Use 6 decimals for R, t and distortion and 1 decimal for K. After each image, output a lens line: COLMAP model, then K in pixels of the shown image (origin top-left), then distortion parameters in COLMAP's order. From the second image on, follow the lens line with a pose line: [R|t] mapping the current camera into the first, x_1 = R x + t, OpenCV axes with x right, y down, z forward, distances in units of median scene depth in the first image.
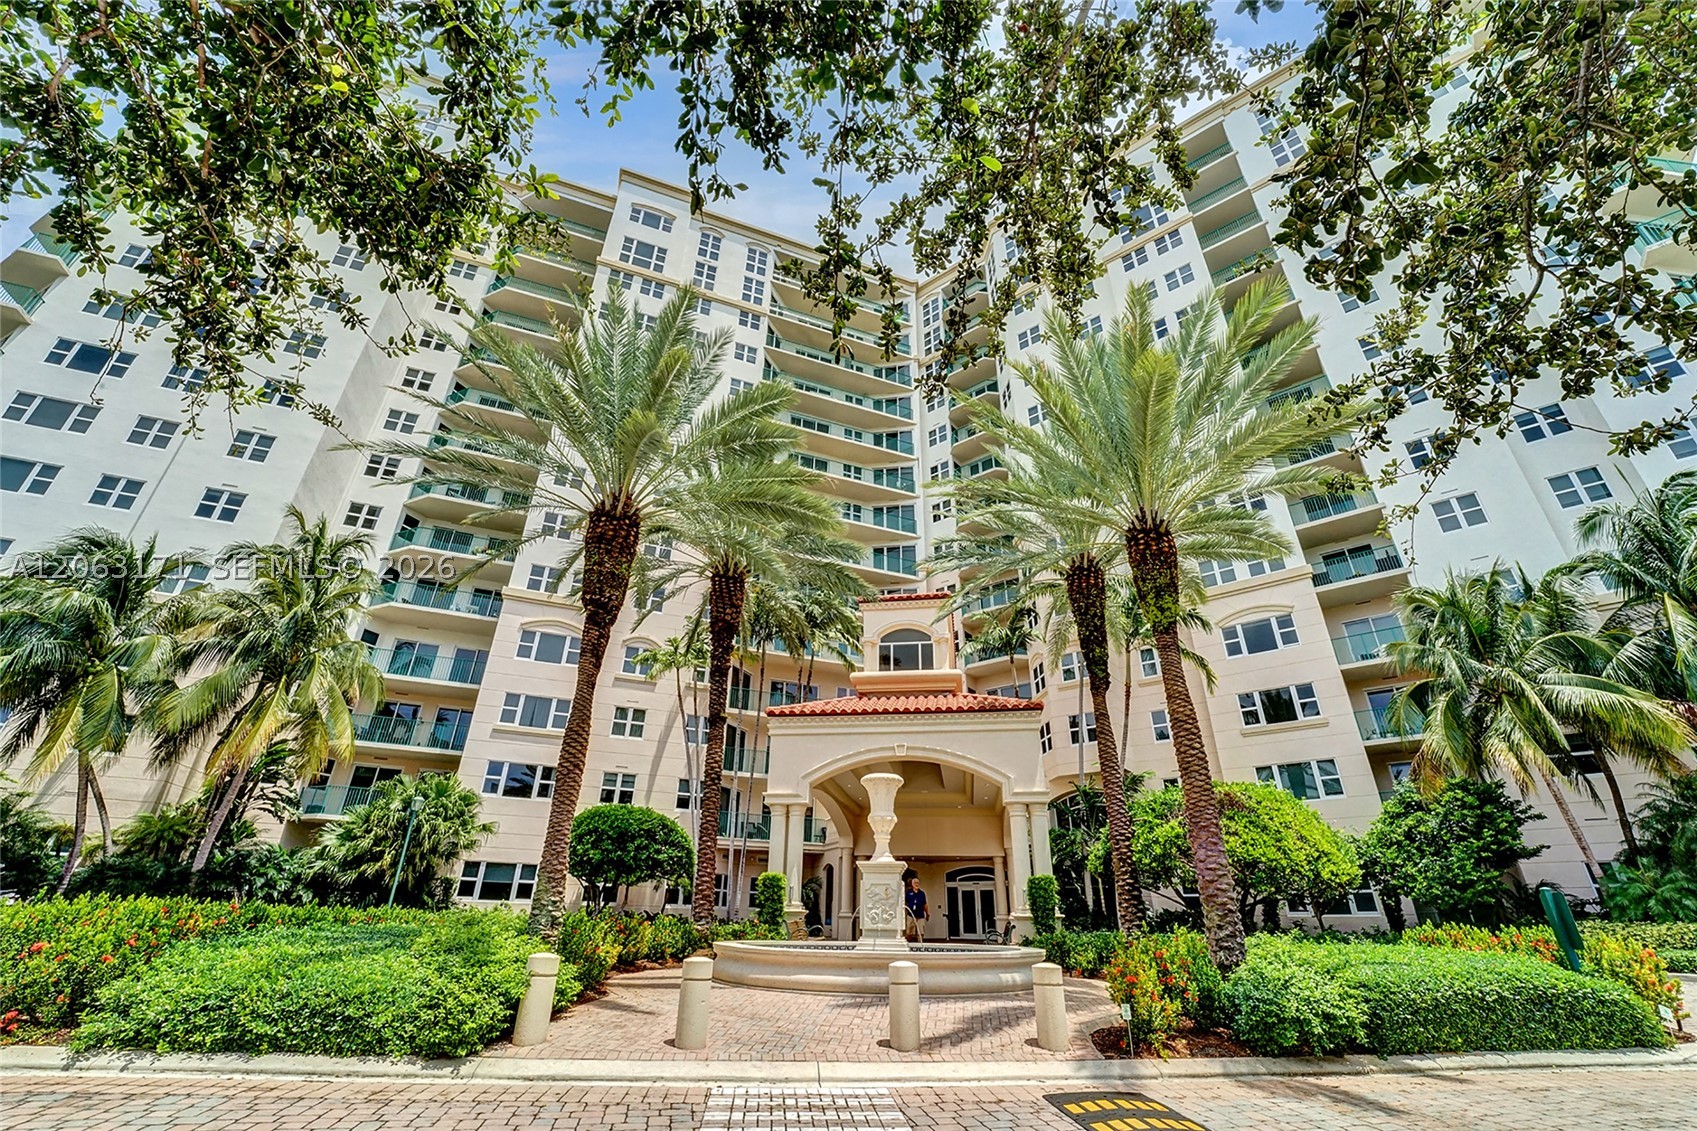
lens RADIAL K [[682.3, 0, 848.5], [0, 682.3, 565.5], [0, 0, 1]] dist [-0.024392, 0.000382]
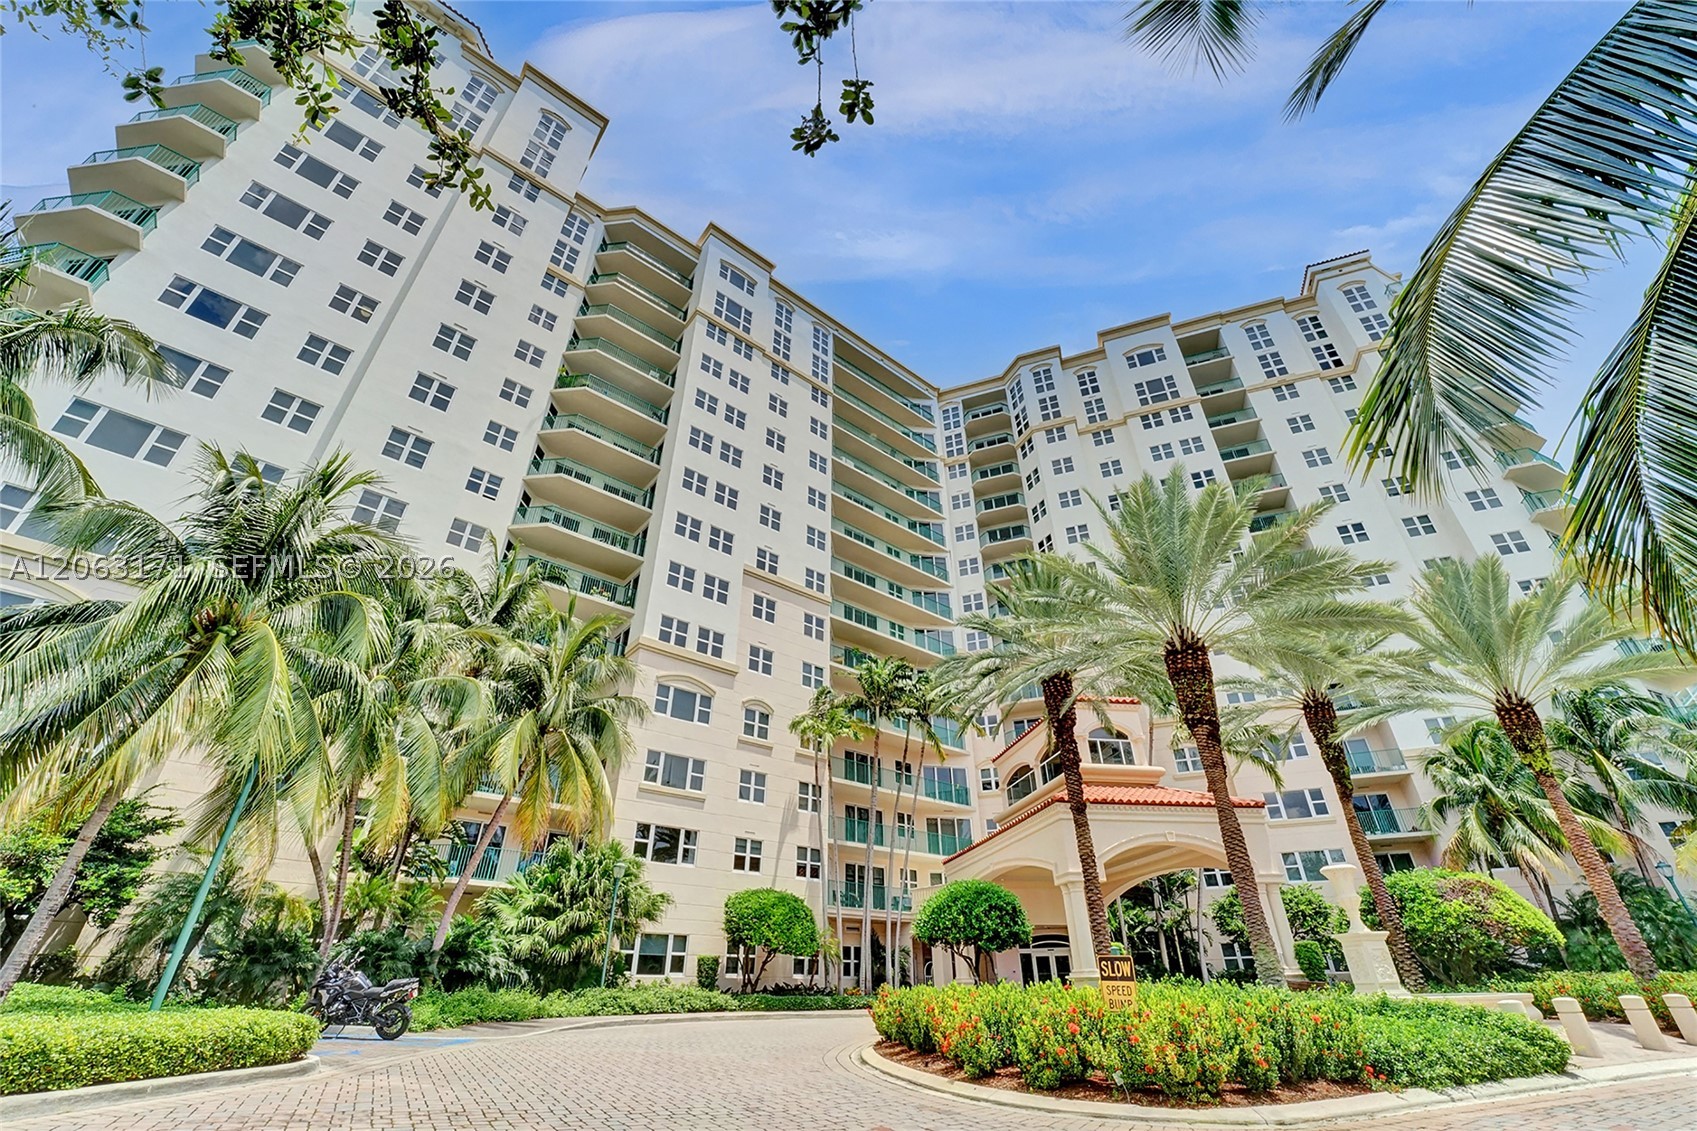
lens RADIAL K [[681.1, 0, 849.0], [0, 681.1, 576.6], [0, 0, 1]] dist [-0.024906, 0.002610]
pose [[0.952195, 0.142177, 0.270388, -0.546492], [-0.124129, 0.988805, -0.082809, -0.009366], [-0.279134, 0.045287, 0.959184, -0.007120]]
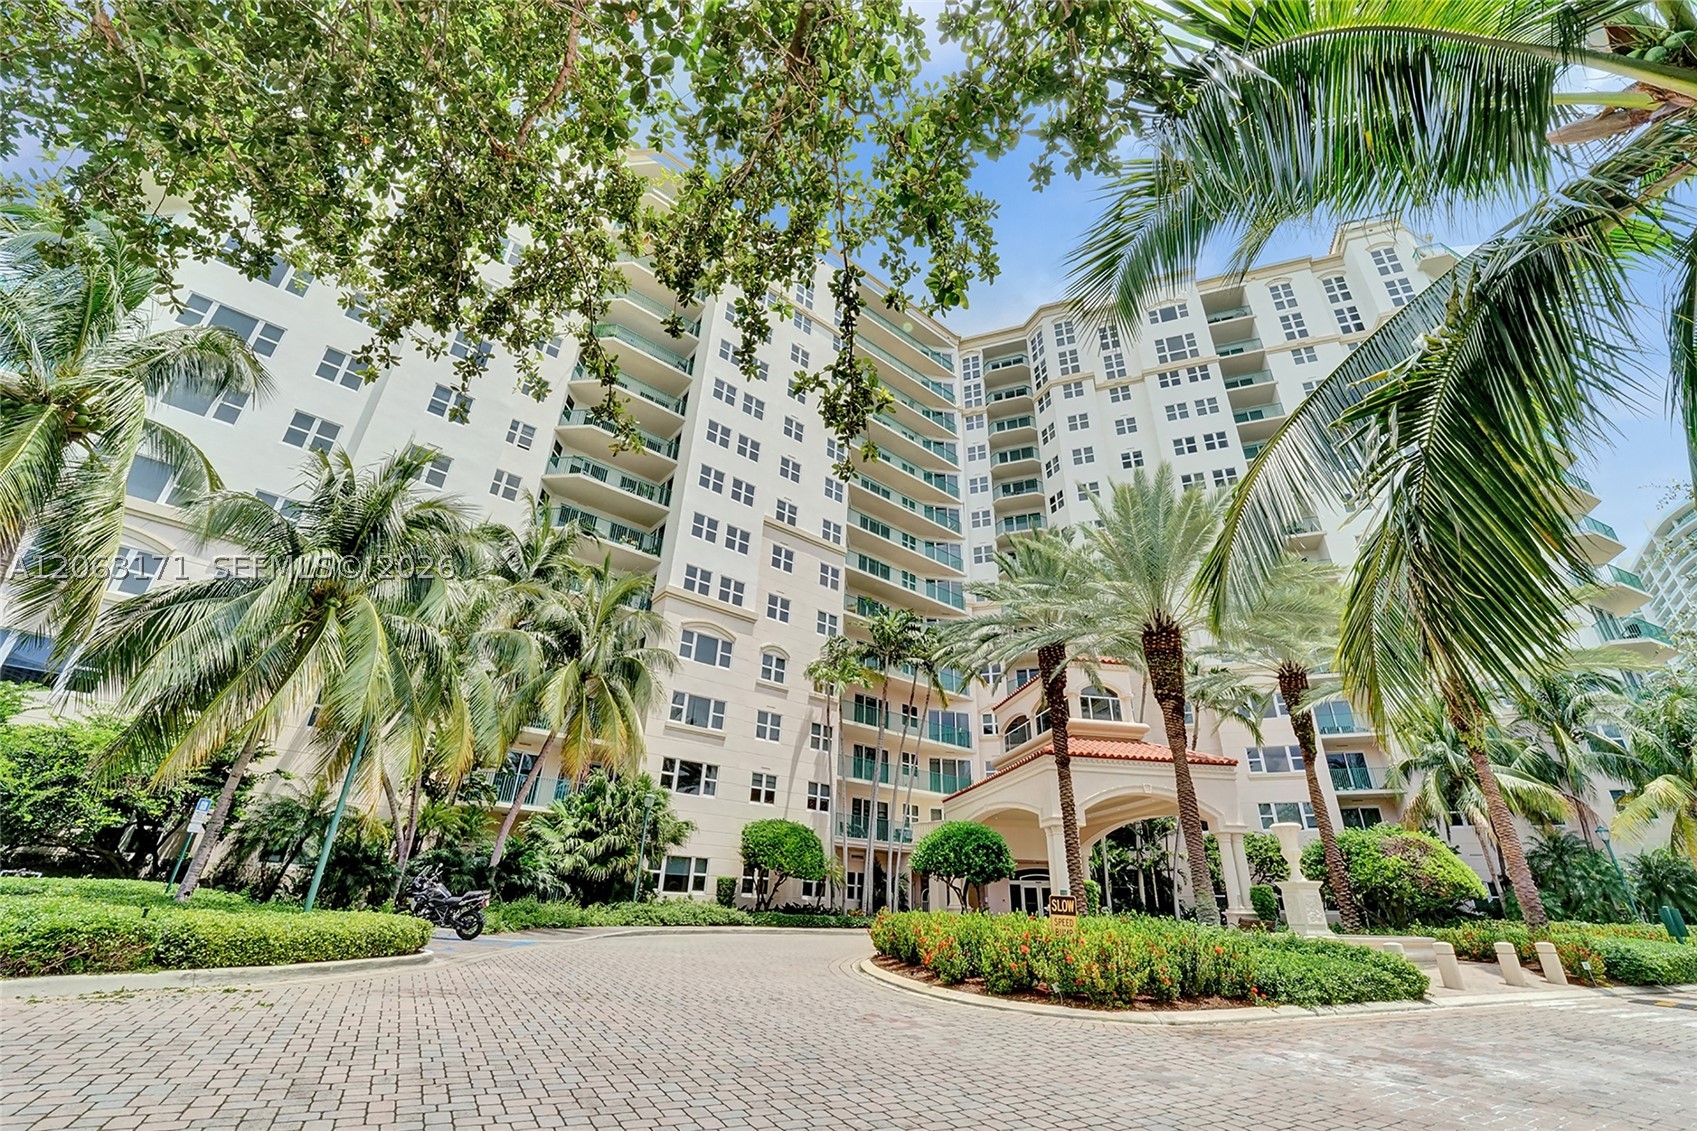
lens RADIAL K [[687.7, 0, 856.9], [0, 687.7, 557.2], [0, 0, 1]] dist [-0.021465, 0.000051]
pose [[0.950649, 0.151635, 0.270690, -0.572167], [-0.155212, 0.987847, -0.008274, -0.049947], [-0.268655, -0.034149, 0.962631, -0.078732]]
